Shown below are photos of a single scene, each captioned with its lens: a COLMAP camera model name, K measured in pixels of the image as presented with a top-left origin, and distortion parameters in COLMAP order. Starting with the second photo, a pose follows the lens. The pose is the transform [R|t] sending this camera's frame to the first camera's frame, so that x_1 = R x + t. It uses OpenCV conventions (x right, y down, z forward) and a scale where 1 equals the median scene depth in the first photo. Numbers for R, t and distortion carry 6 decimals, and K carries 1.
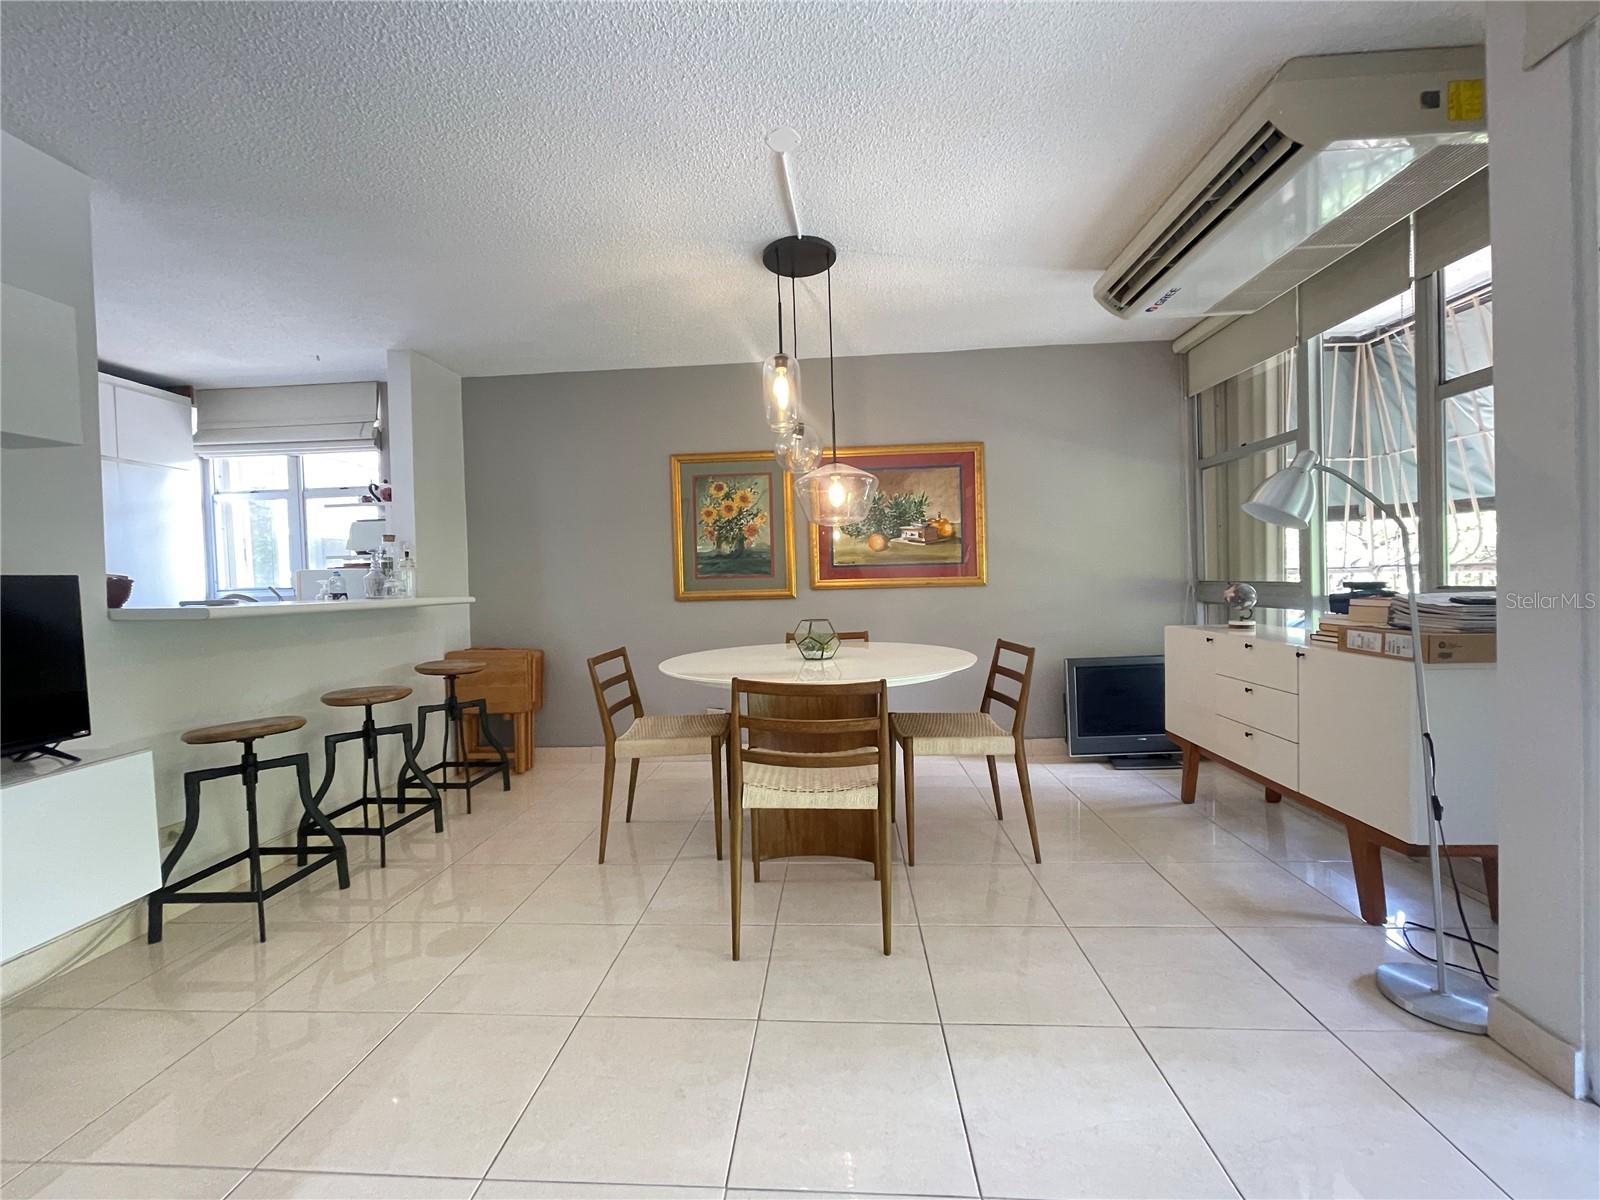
lens RADIAL K [[643.8, 0, 805.3], [0, 643.8, 595.3], [0, 0, 1]] dist [0.009311, -0.006232]
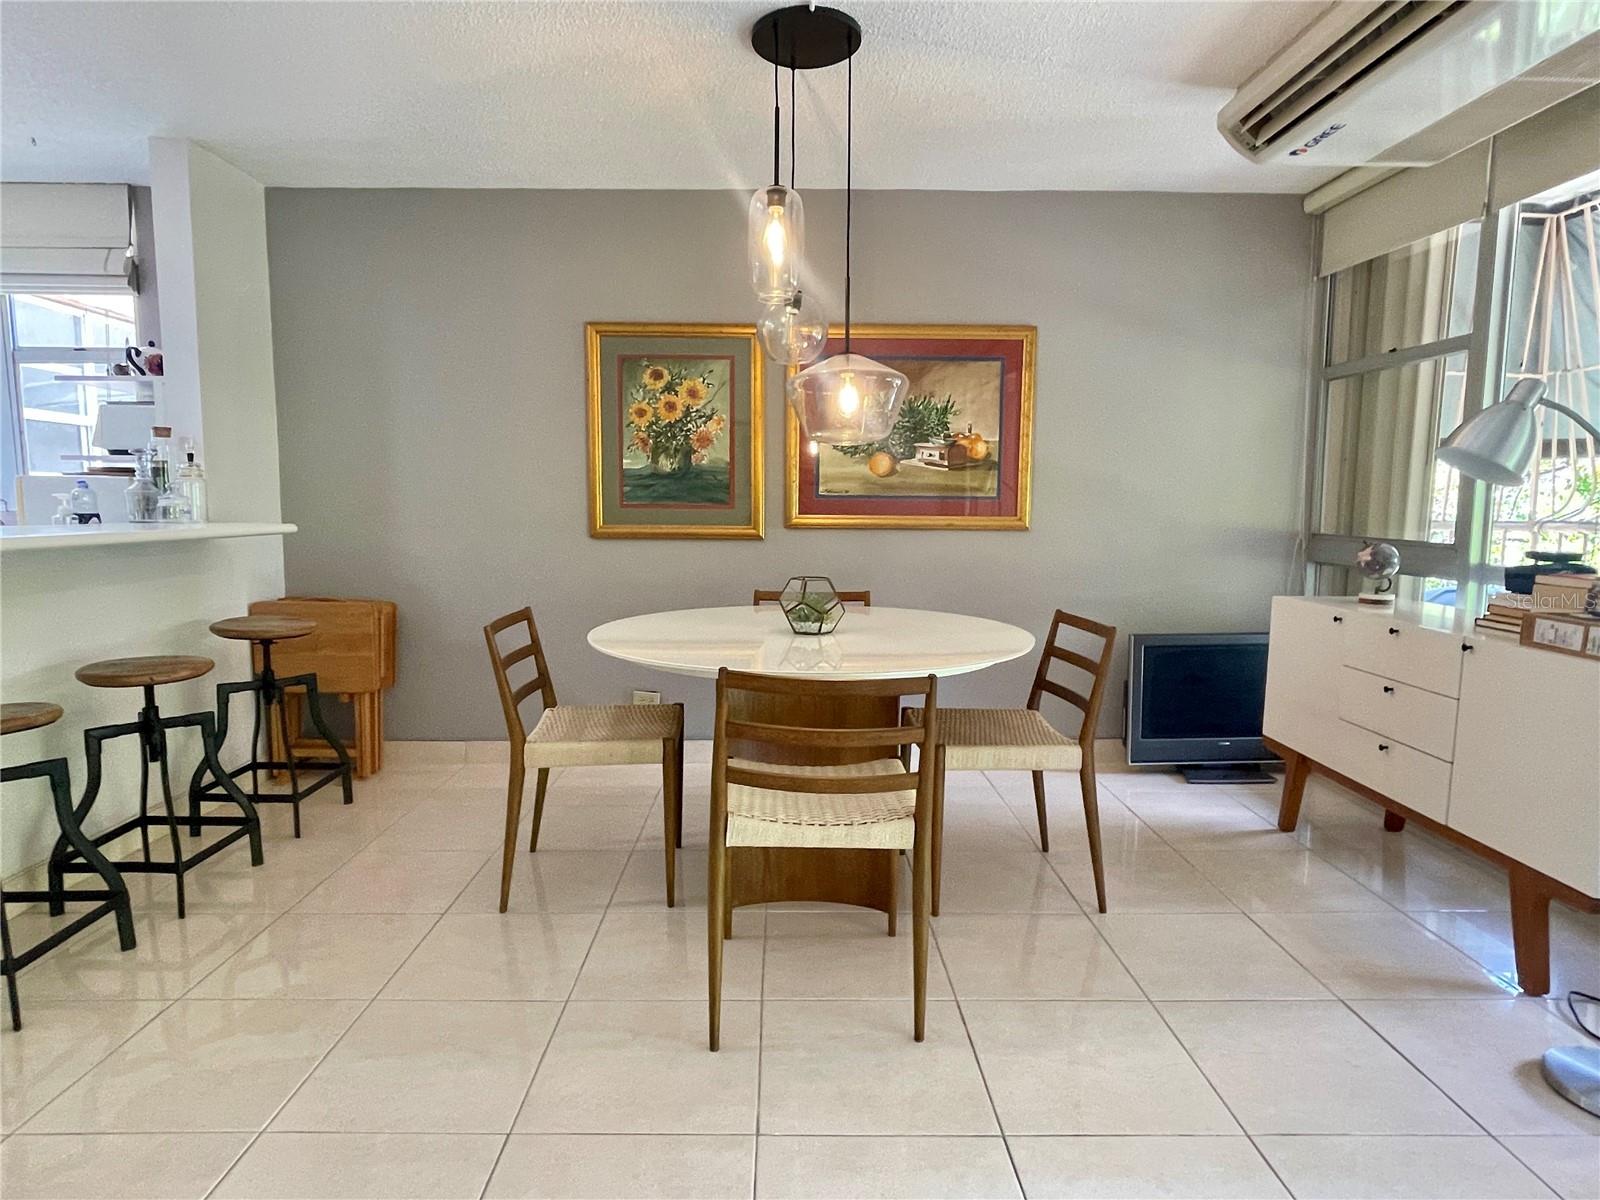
lens RADIAL K [[896.3, 0, 800.0], [0, 896.3, 600.0], [0, 0, 1]] dist [0.003726, -0.001356]
pose [[0.996702, 0.026141, 0.076821, -0.065569], [-0.032757, 0.995742, 0.086162, -0.020313], [-0.074242, -0.088395, 0.993315, 0.020310]]
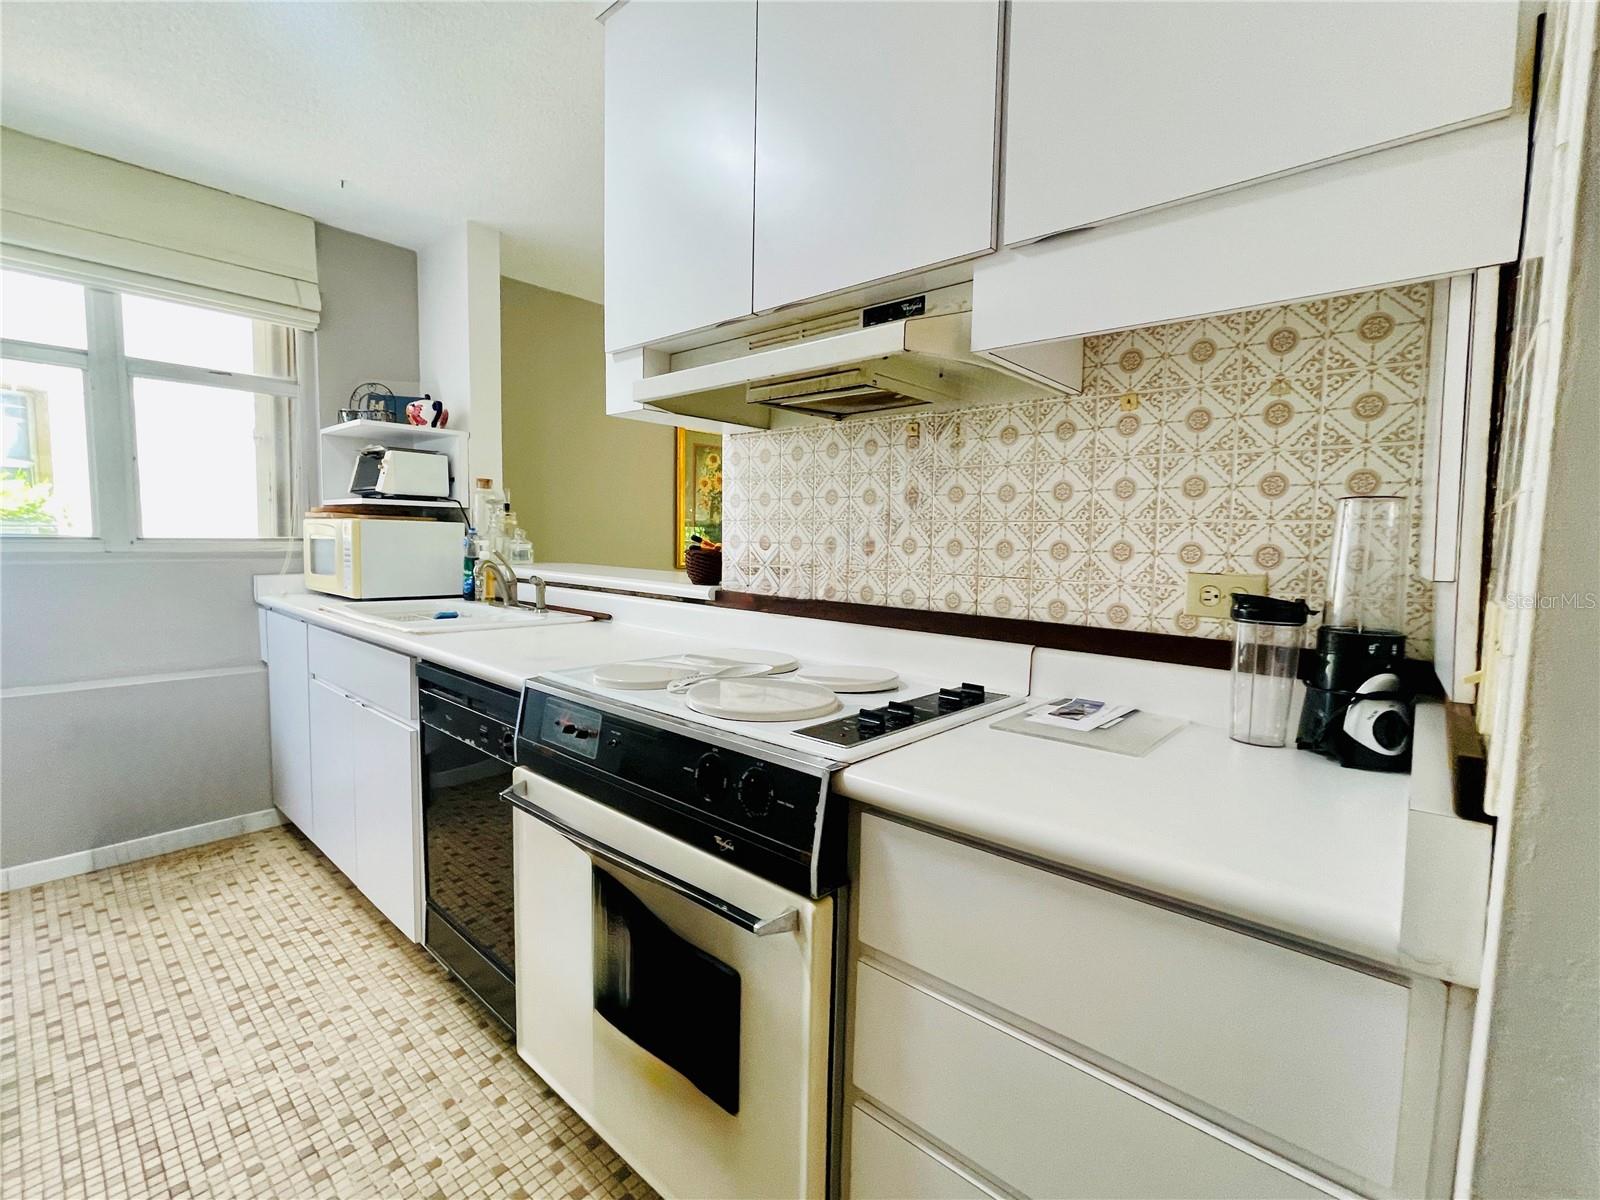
lens RADIAL K [[721.9, 0, 795.3], [0, 721.9, 602.1], [0, 0, 1]] dist [0.001268, -0.000155]
pose [[0.618586, -0.025537, 0.785302, -1.306563], [-0.023515, 0.998422, 0.050991, 0.000180], [-0.785365, -0.050009, 0.617010, 0.227271]]
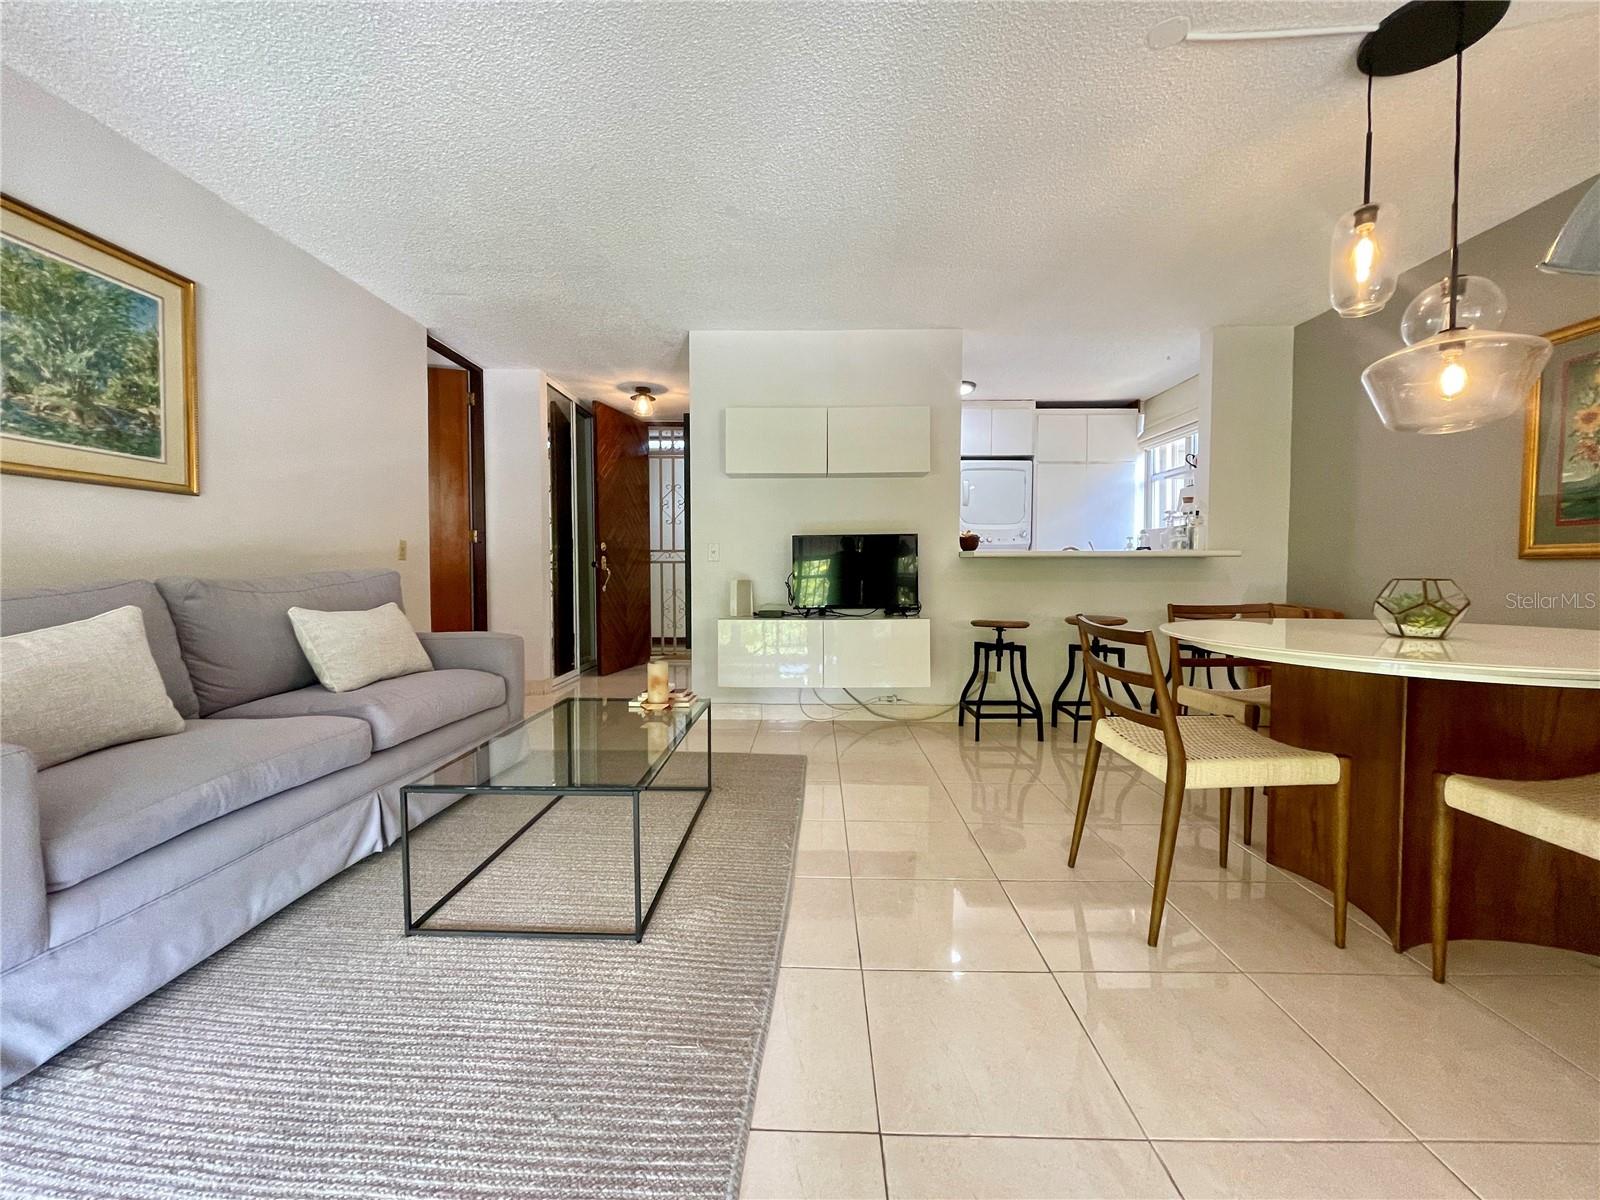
lens RADIAL K [[643.8, 0, 805.3], [0, 643.8, 595.3], [0, 0, 1]] dist [0.009311, -0.006232]
pose [[0.041654, 0.070059, -0.996673, 0.597063], [-0.018399, 0.997423, 0.069343, 0.018181], [0.998963, 0.015449, 0.042836, 0.309255]]
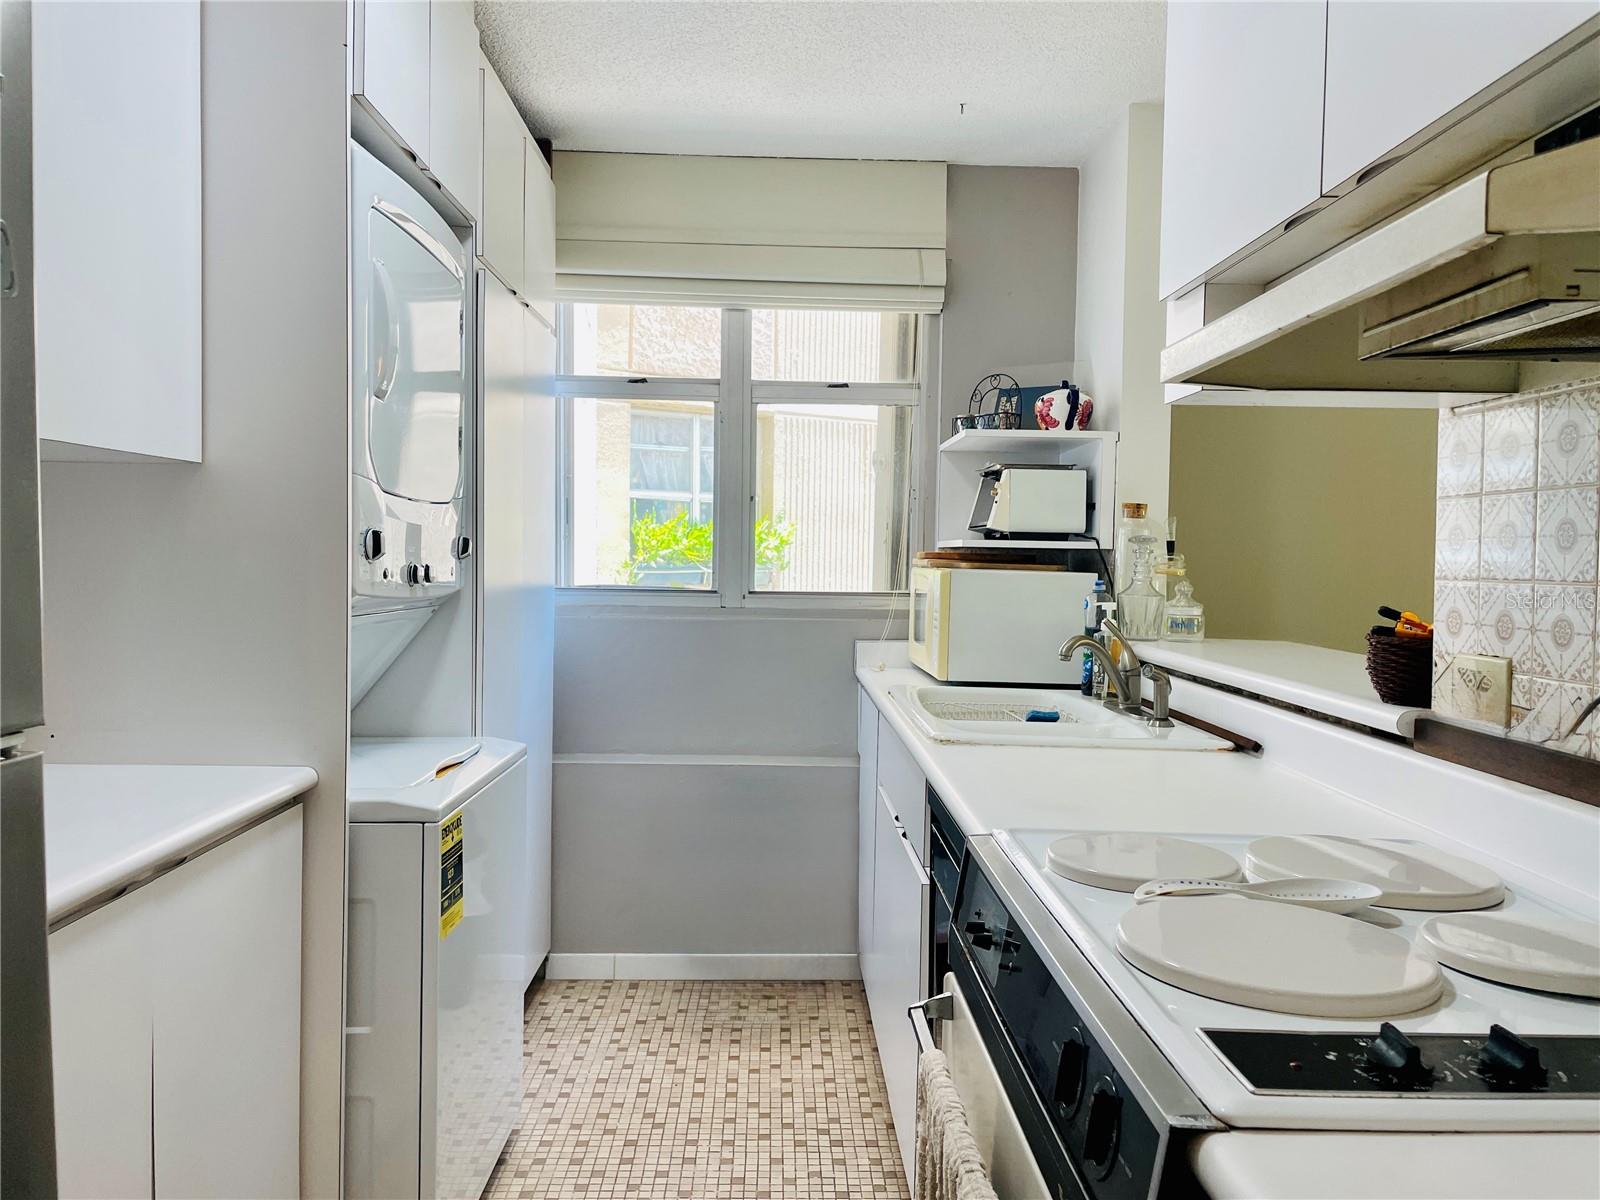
lens RADIAL K [[1212.4, 0, 800.0], [0, 1212.4, 600.0], [0, 0, 1]] dist [0.101548, -0.163212]
pose [[0.995137, 0.048962, 0.085469, -1.157715], [-0.050021, 0.998695, 0.010300, -0.021603], [-0.084853, -0.014526, 0.996288, 0.153021]]
